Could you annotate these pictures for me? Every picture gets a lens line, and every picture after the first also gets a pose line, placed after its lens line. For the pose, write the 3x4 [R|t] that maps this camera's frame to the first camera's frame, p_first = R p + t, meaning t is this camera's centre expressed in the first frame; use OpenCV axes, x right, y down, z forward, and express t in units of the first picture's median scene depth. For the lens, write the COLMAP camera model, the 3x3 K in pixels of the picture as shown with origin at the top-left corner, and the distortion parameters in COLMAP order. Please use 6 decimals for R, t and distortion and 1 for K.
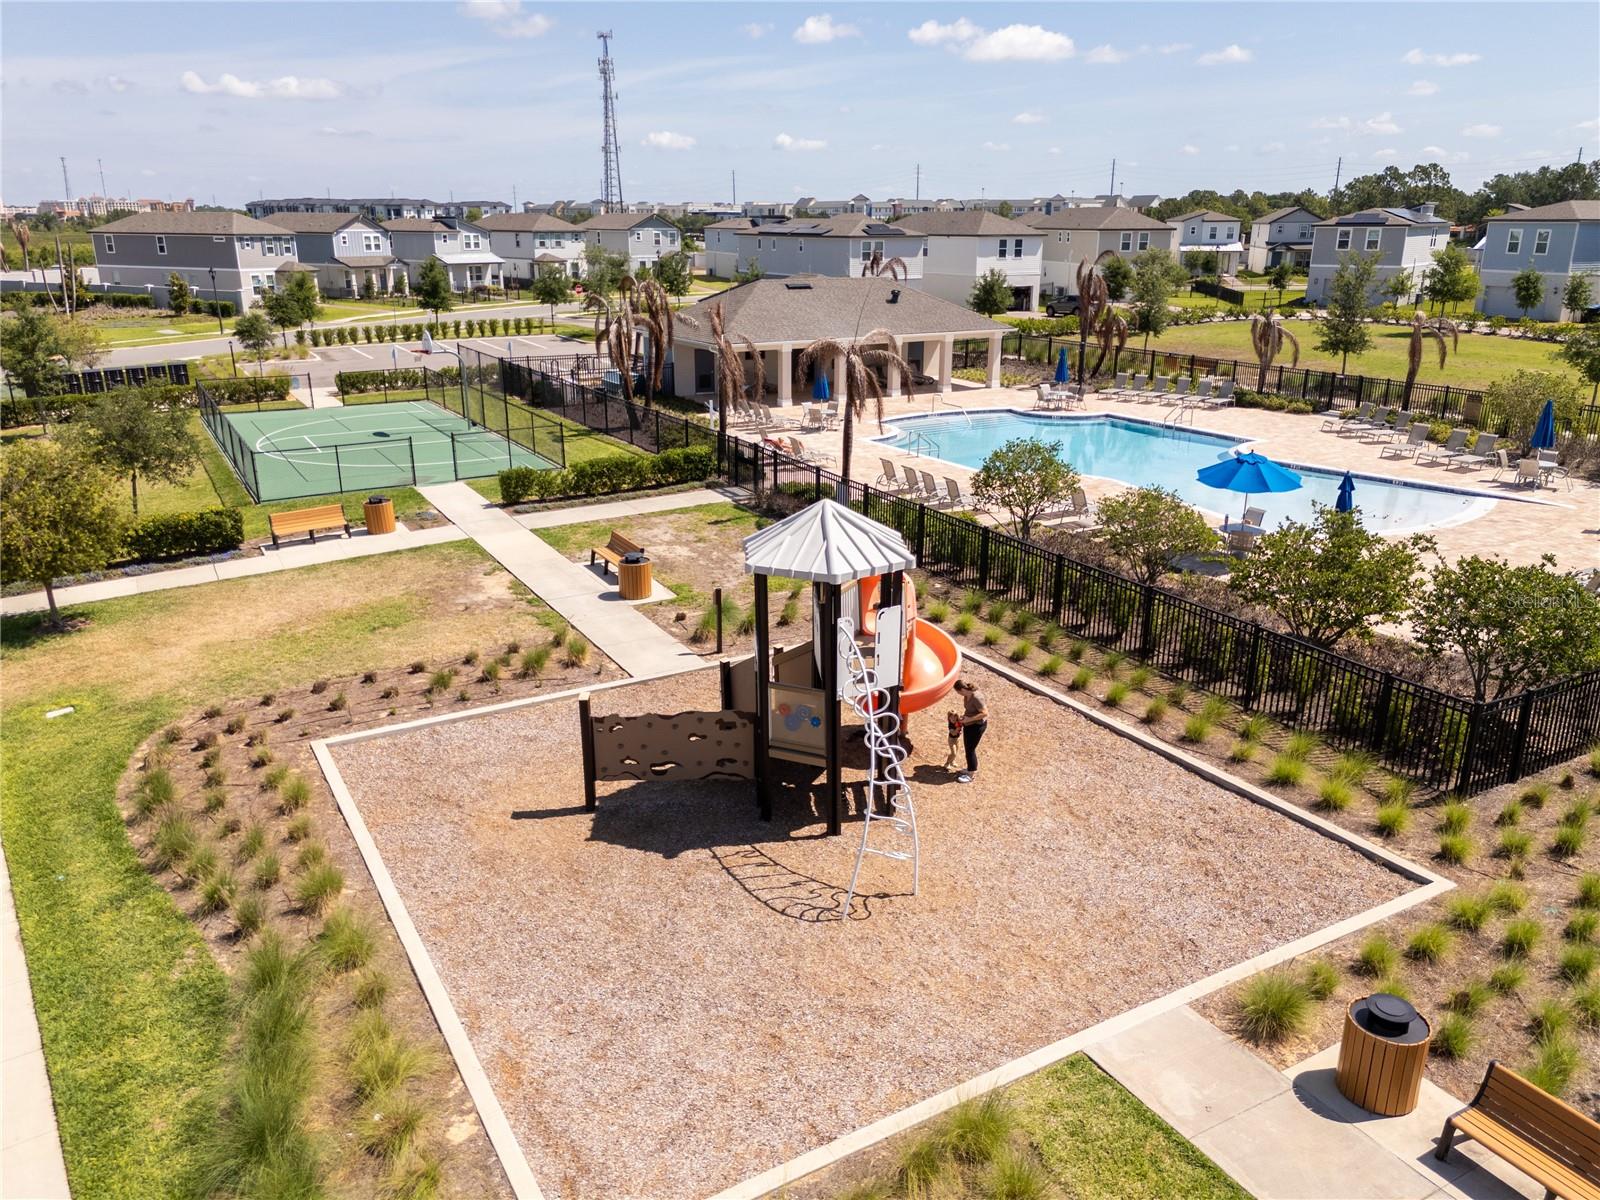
lens RADIAL K [[1186.4, 0, 800.0], [0, 1186.4, 600.0], [0, 0, 1]] dist [0.066788, -0.062039]
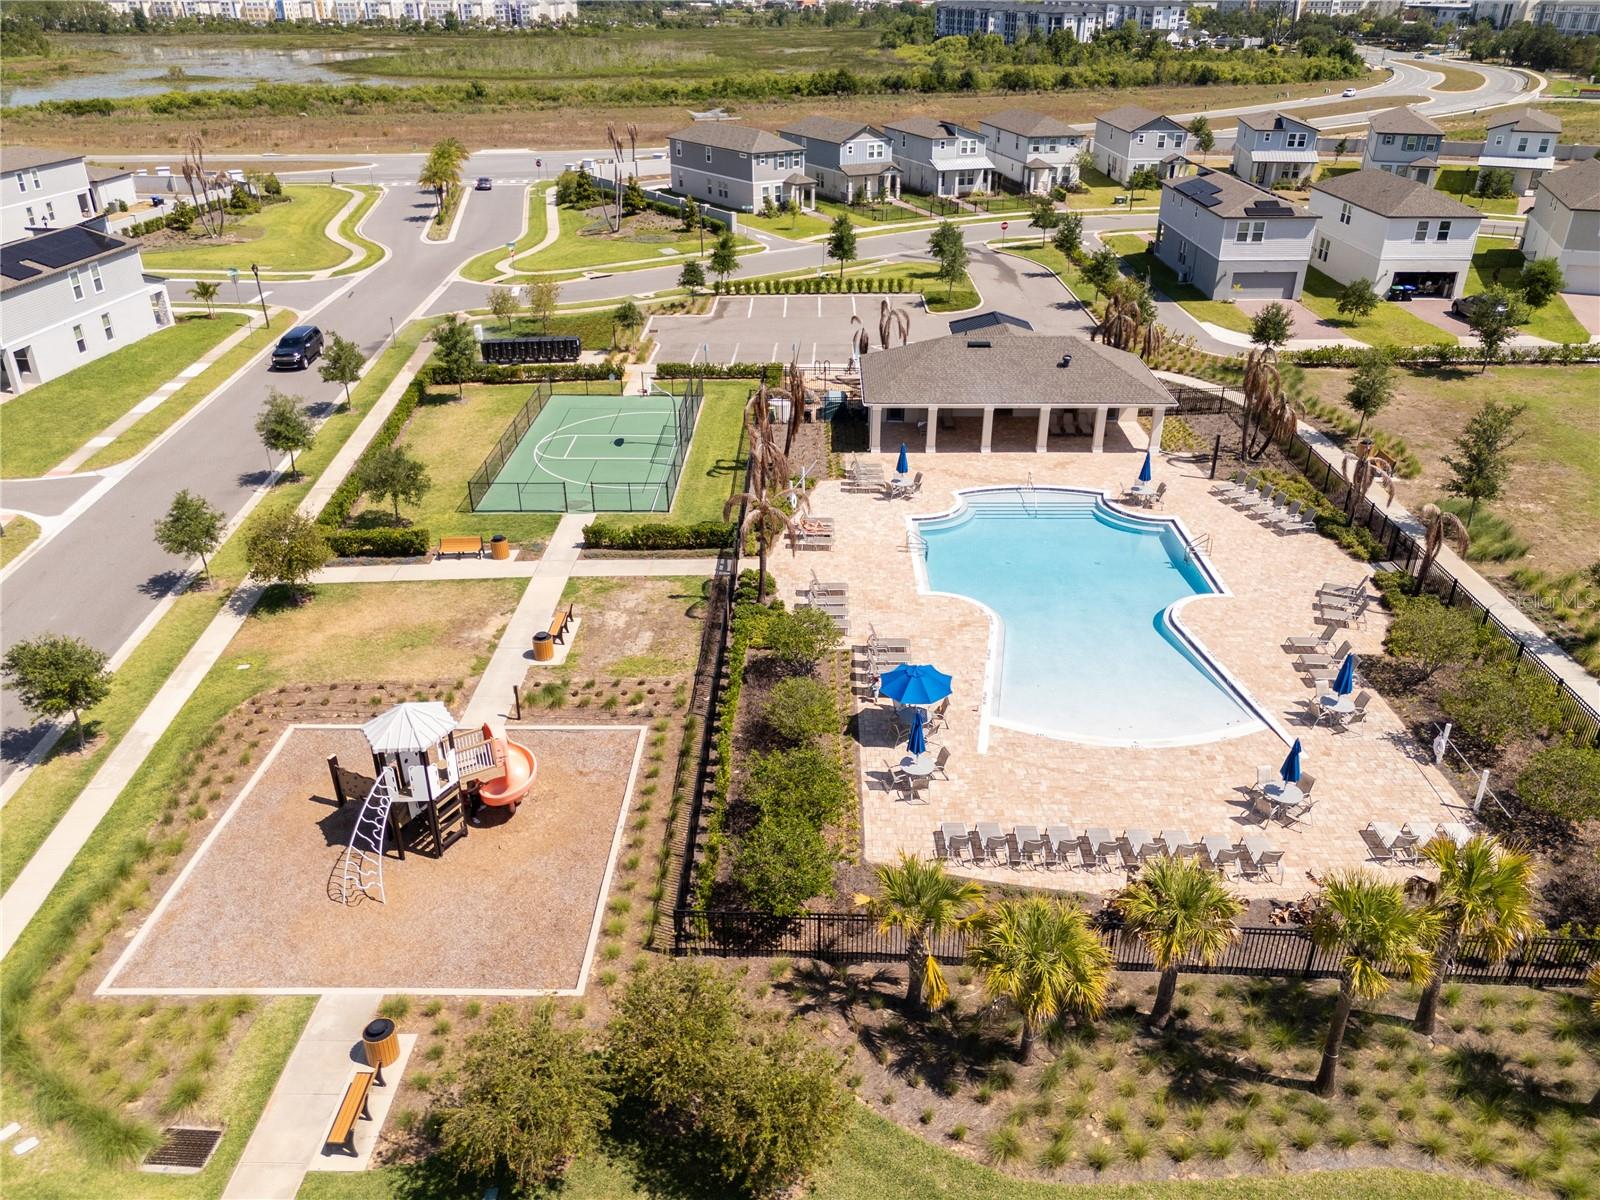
lens RADIAL K [[1186.4, 0, 800.0], [0, 1186.4, 600.0], [0, 0, 1]] dist [0.066788, -0.062039]
pose [[0.856402, 0.234510, -0.459979, 0.223569], [-0.156752, 0.966942, 0.201128, -0.115545], [0.491940, -0.100143, 0.864851, -0.059792]]
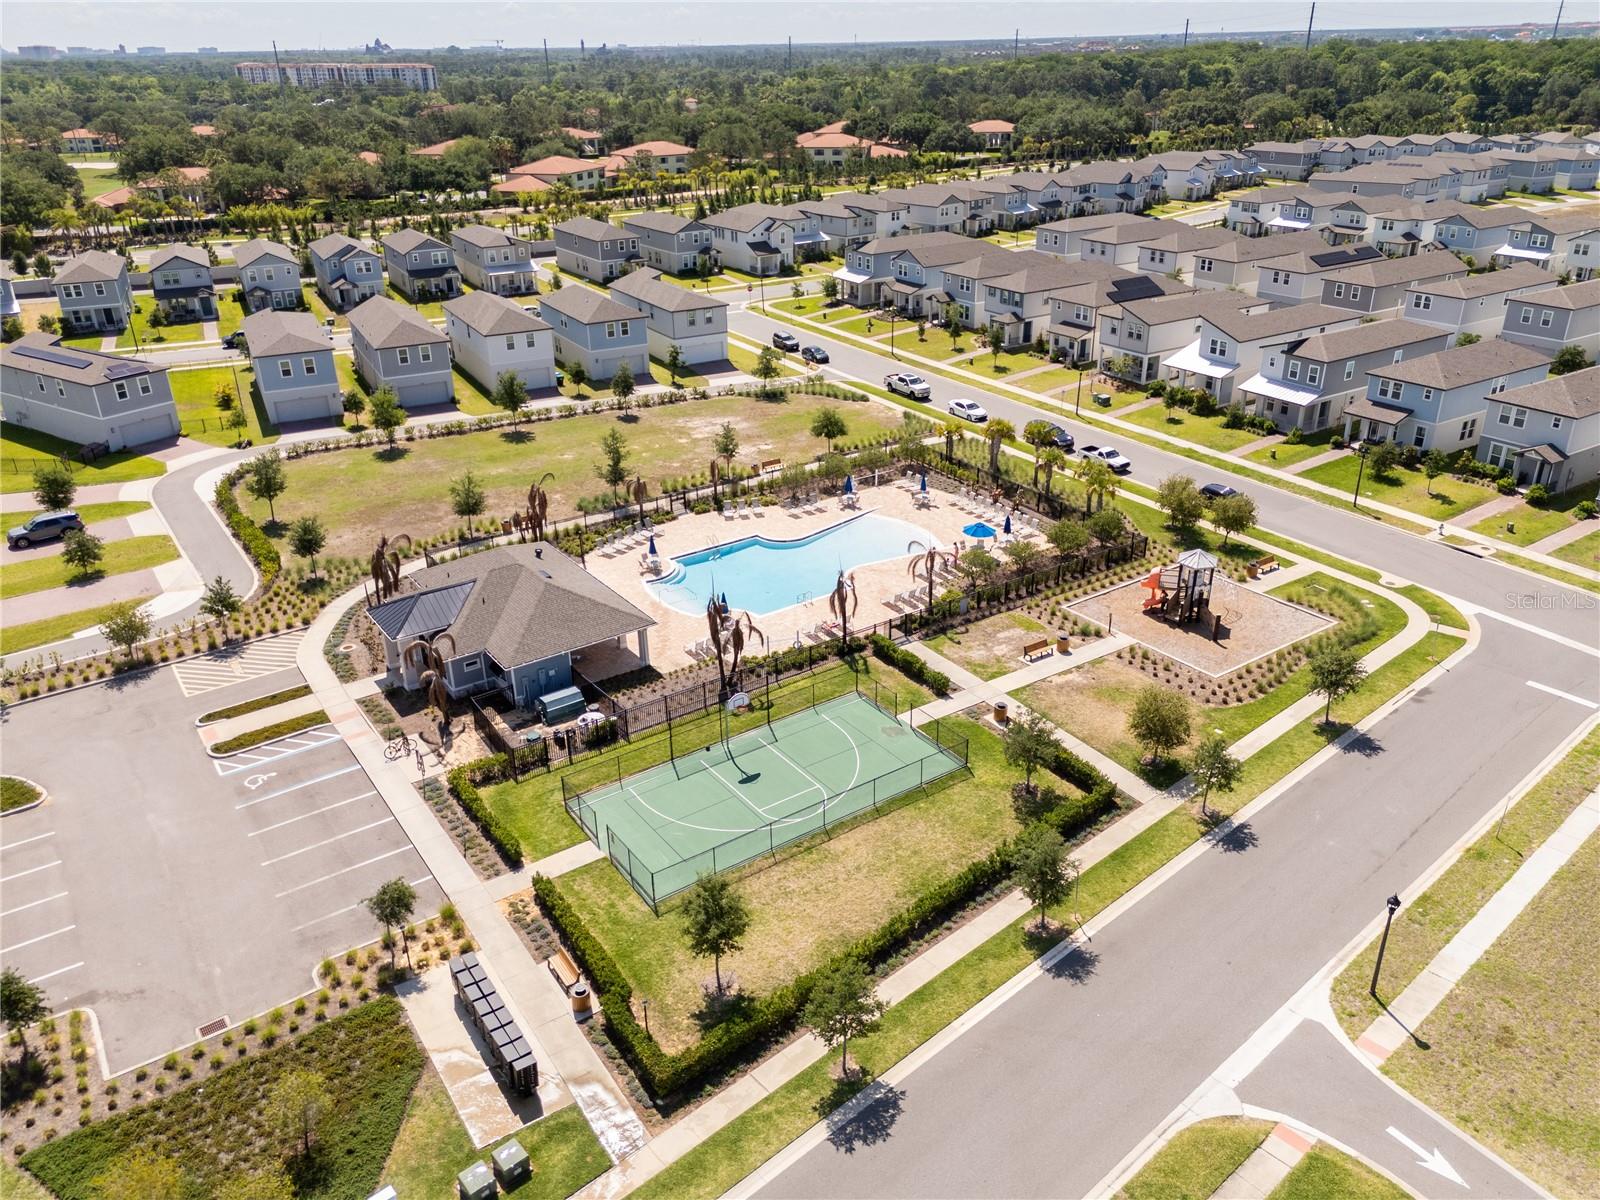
lens RADIAL K [[1186.4, 0, 800.0], [0, 1186.4, 600.0], [0, 0, 1]] dist [0.066788, -0.062039]
pose [[-0.093539, -0.407501, 0.908402, -0.616450], [0.308387, 0.855671, 0.415601, -0.348926], [-0.946651, 0.319015, 0.045630, 0.347228]]
